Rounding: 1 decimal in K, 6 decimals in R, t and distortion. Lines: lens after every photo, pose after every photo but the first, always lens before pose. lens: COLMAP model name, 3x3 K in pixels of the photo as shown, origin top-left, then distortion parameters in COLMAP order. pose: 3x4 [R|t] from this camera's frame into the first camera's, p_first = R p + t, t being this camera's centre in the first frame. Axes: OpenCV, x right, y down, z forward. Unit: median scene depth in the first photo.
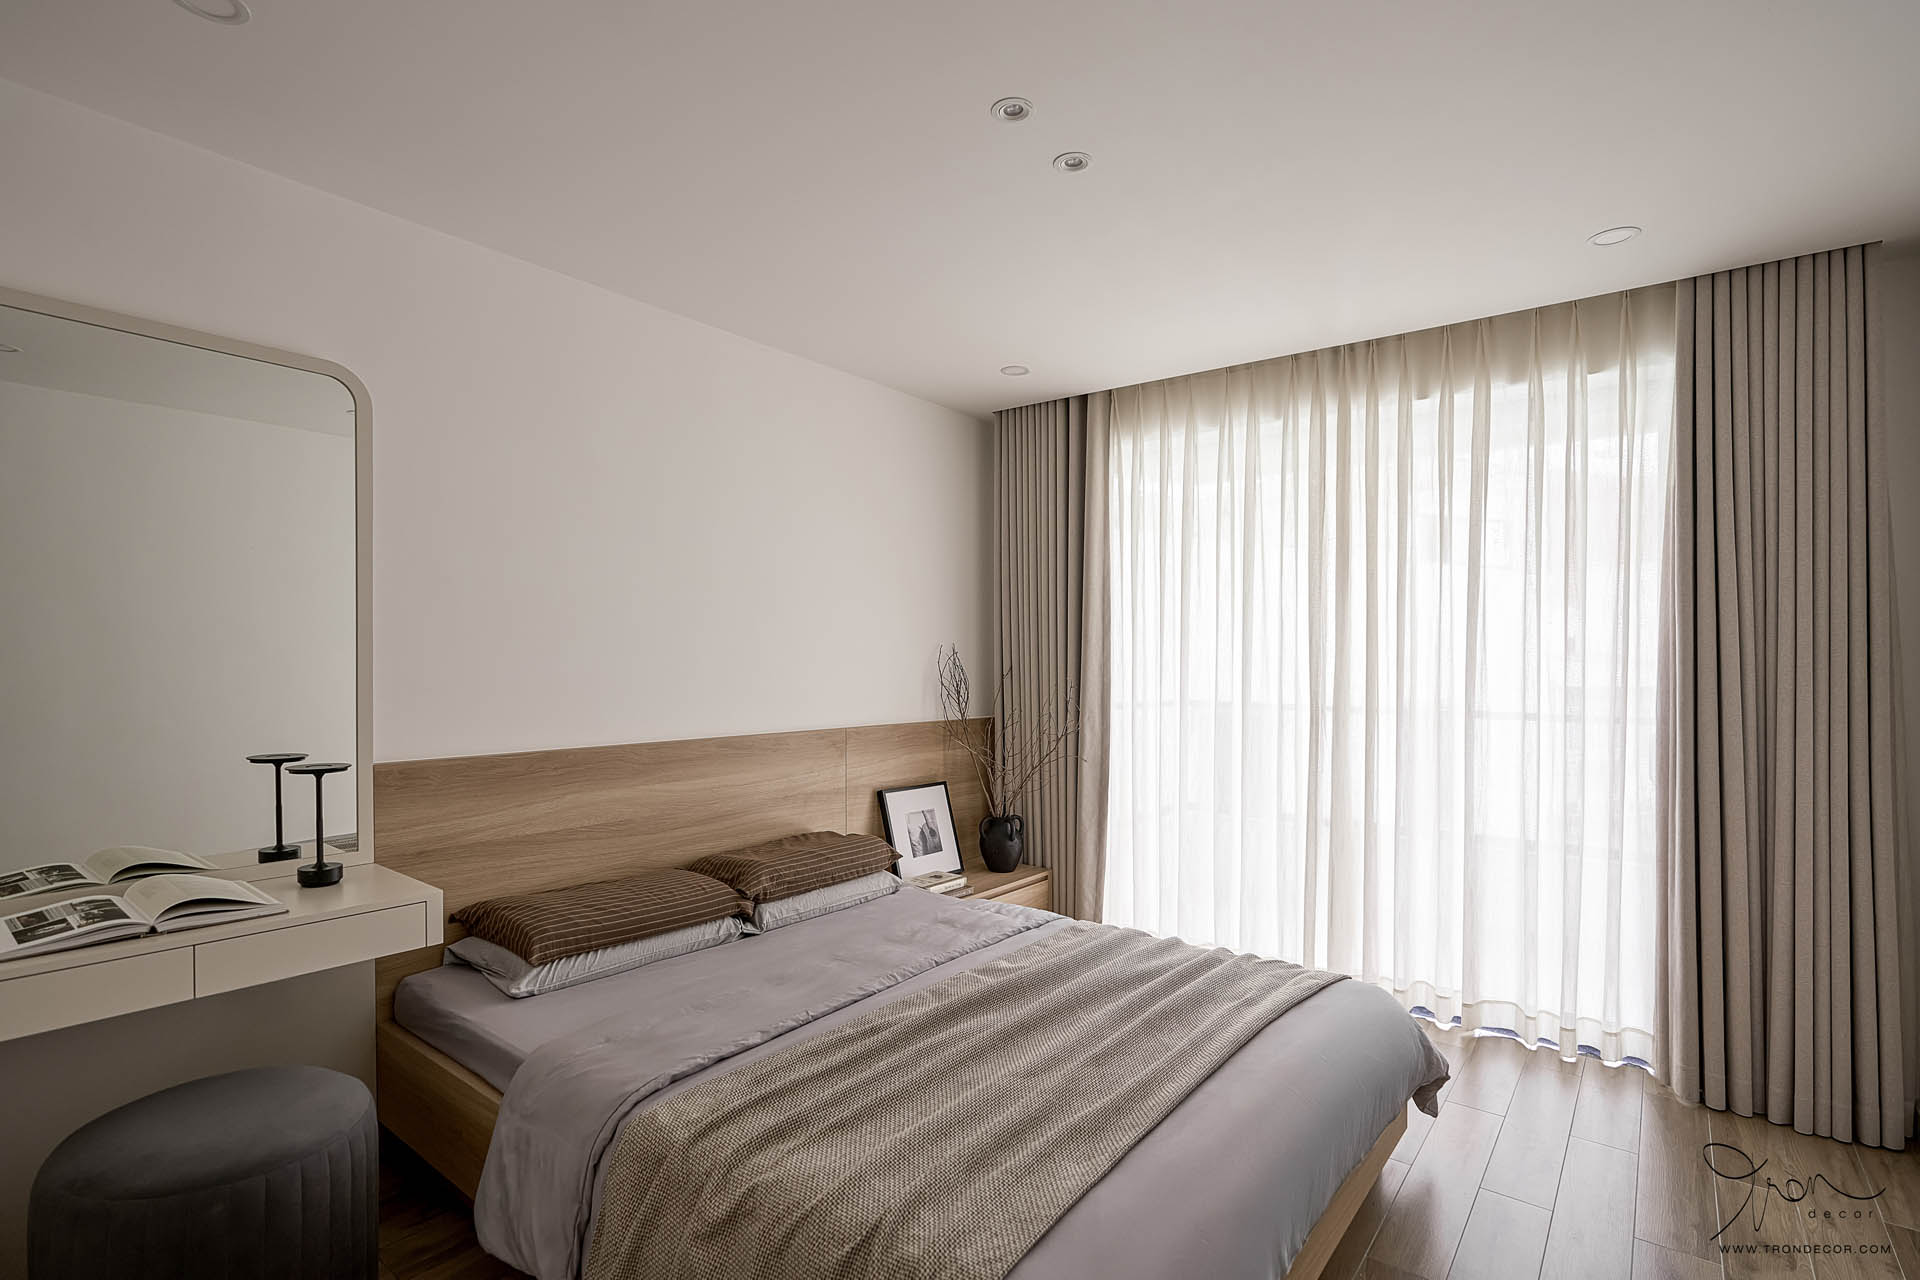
lens RADIAL K [[919.0, 0, 958.3], [0, 919.0, 655.2], [0, 0, 1]] dist [0.000636, -0.000310]
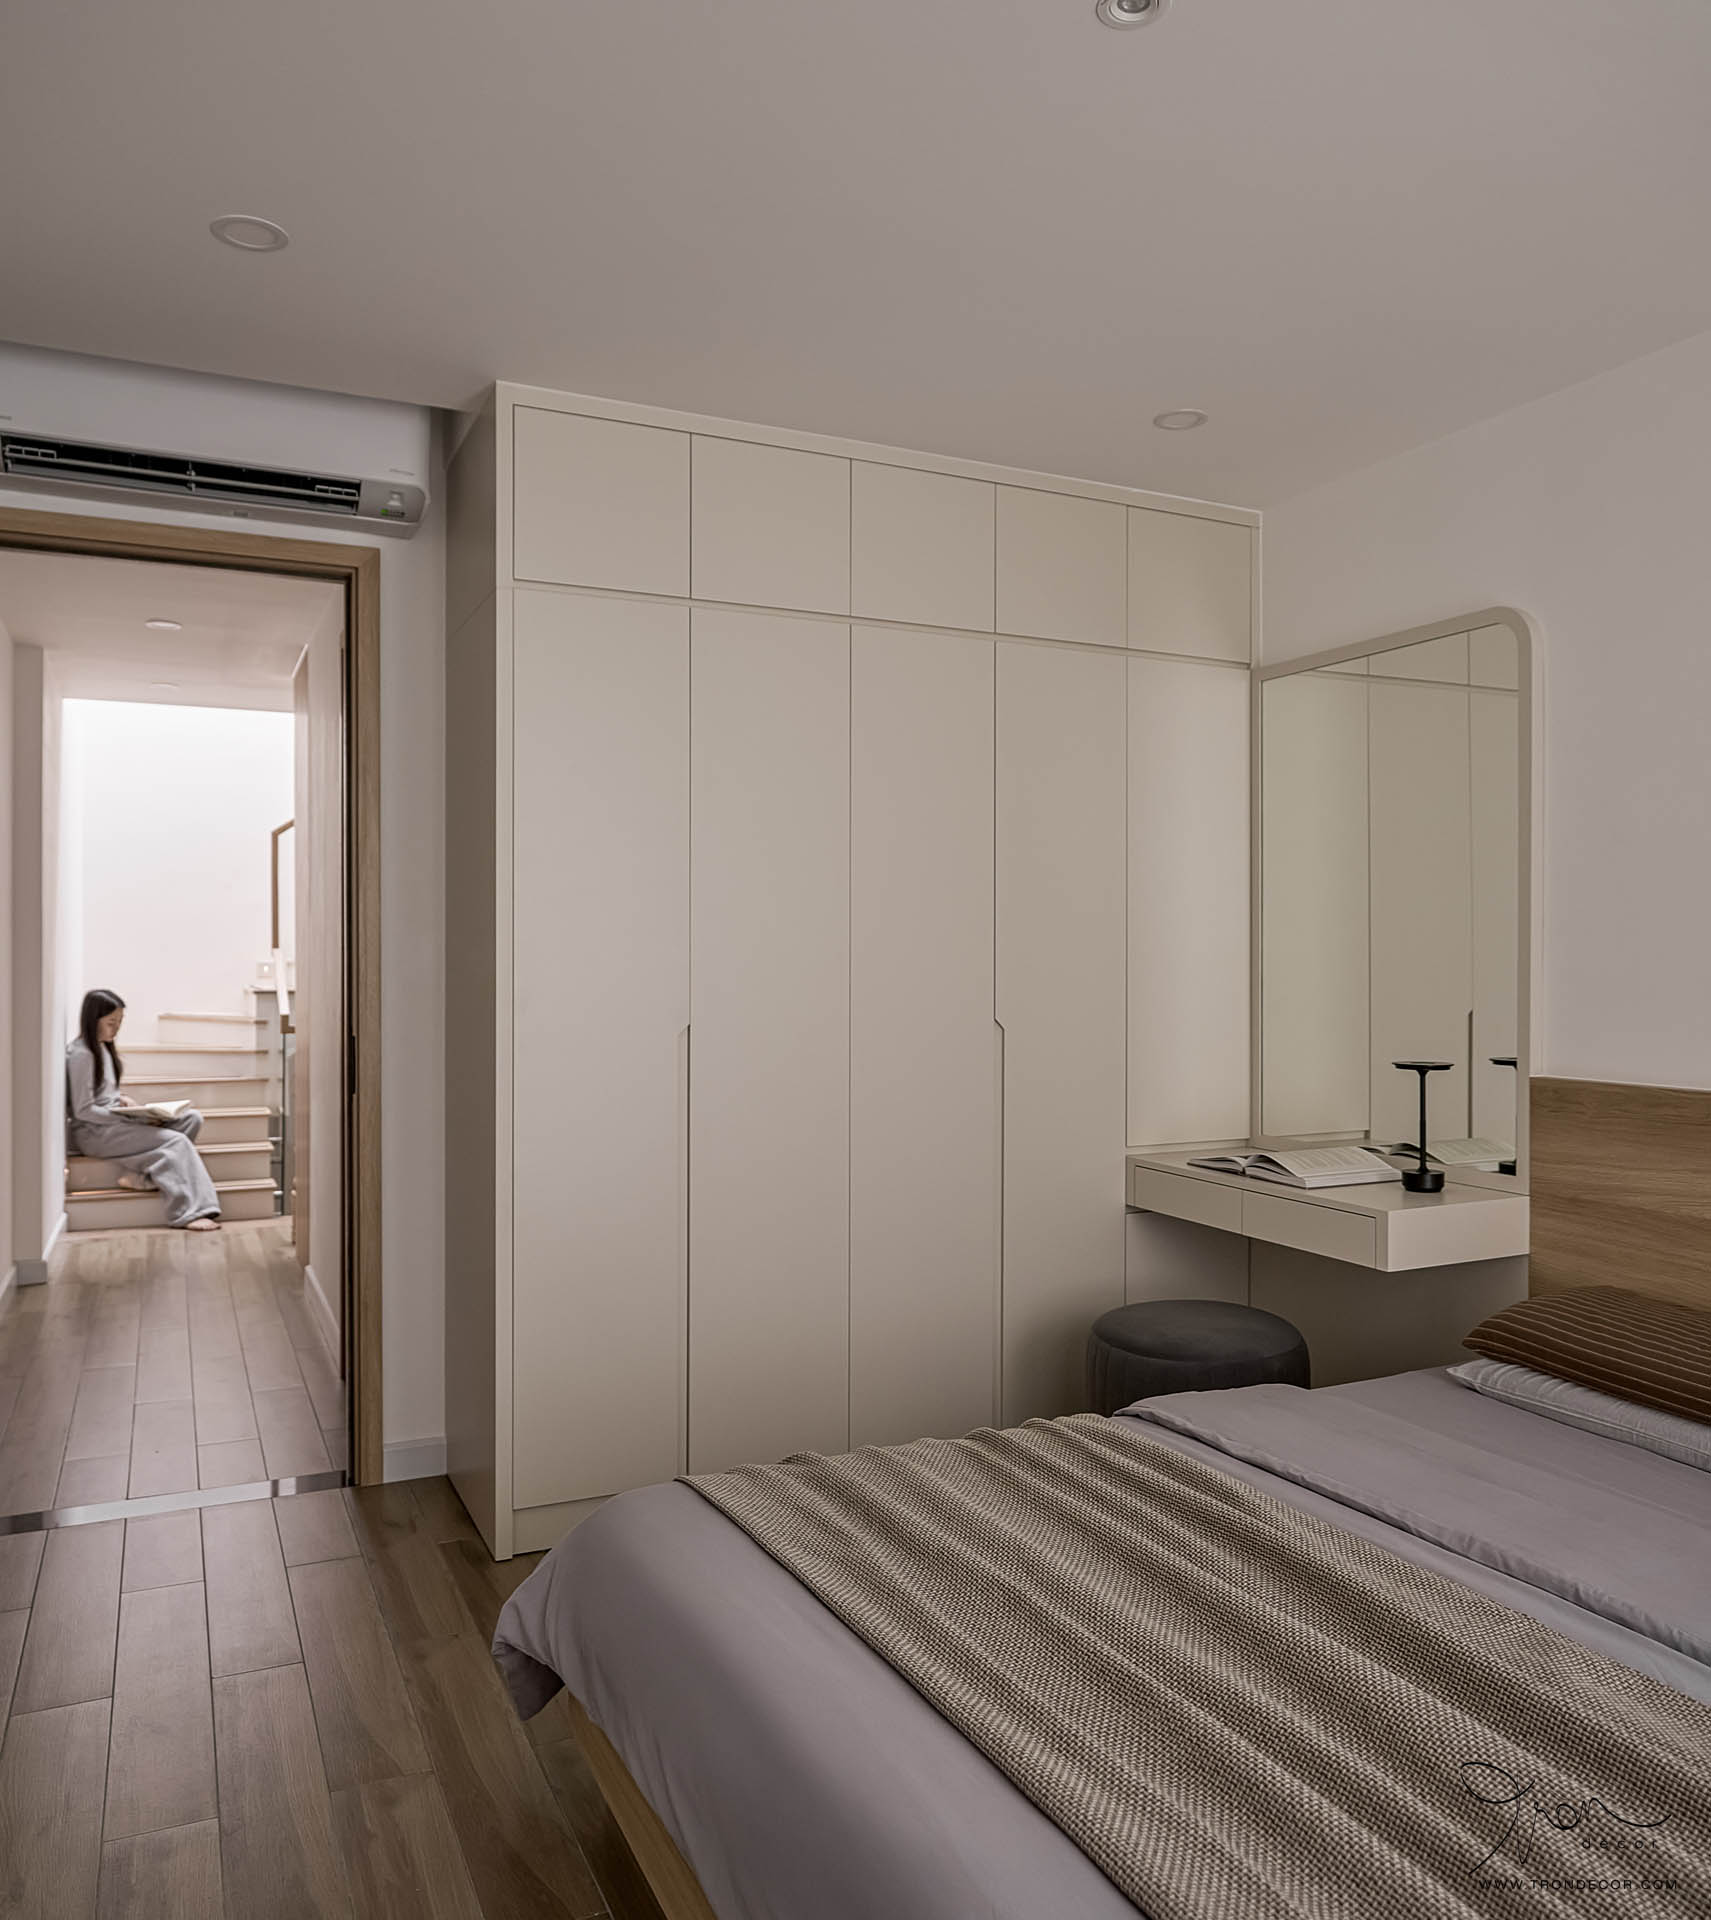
lens RADIAL K [[1521.4, 0, 855.5], [0, 1521.4, 960.0], [0, 0, 1]] dist [-0.056560, 0.075317]
pose [[-0.452514, -0.009099, -0.891711, 0.821843], [-0.006318, 0.999956, -0.006998, 0.026032], [0.891735, 0.002467, -0.452552, 1.034186]]
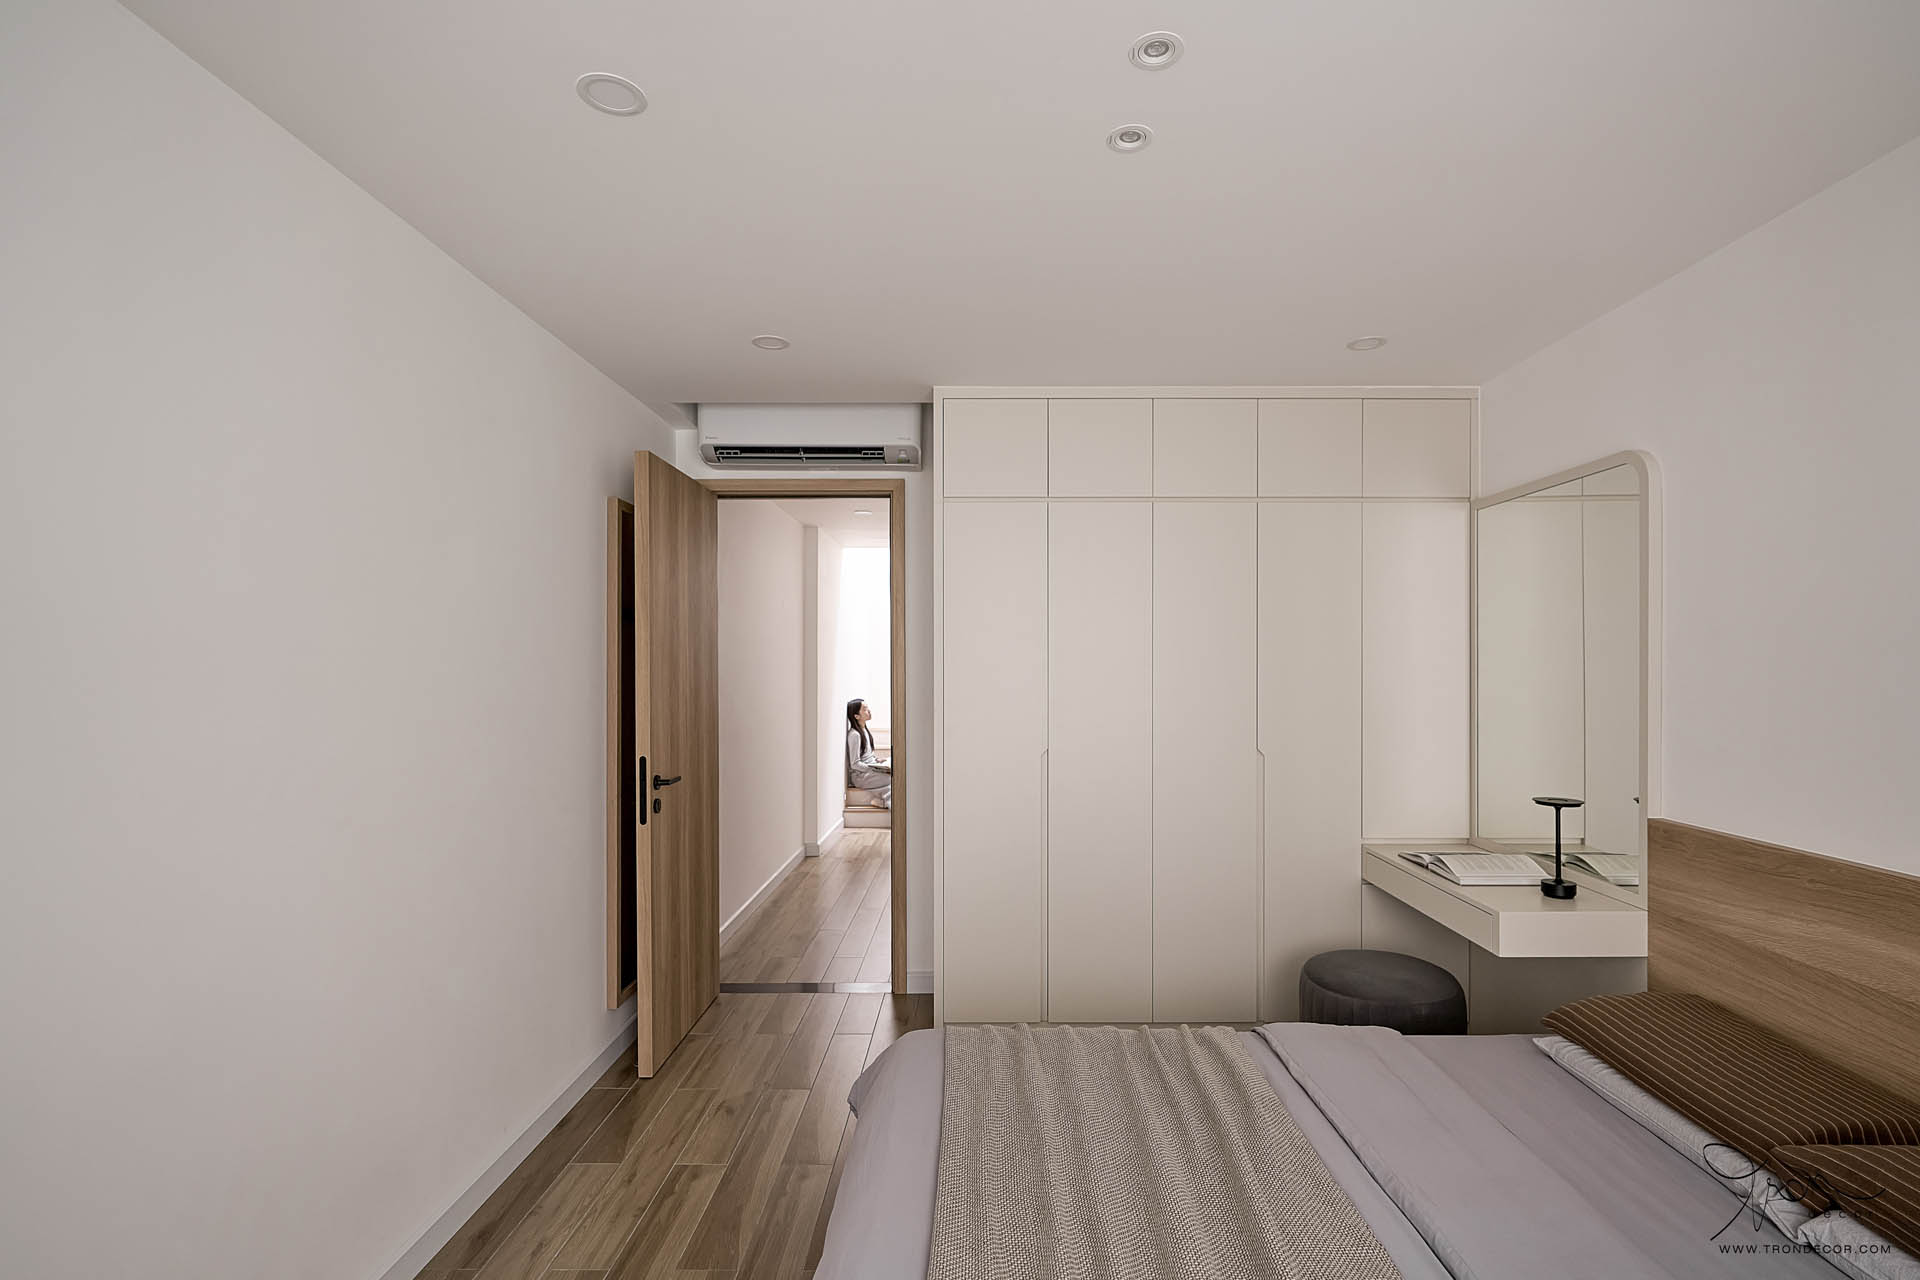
lens RADIAL K [[919.0, 0, 958.3], [0, 919.0, 655.2], [0, 0, 1]] dist [0.000636, -0.000310]
pose [[-0.801903, -0.012364, -0.597327, 0.614018], [-0.005187, 0.999892, -0.013733, -0.048333], [0.597432, -0.007914, -0.801880, 1.327519]]
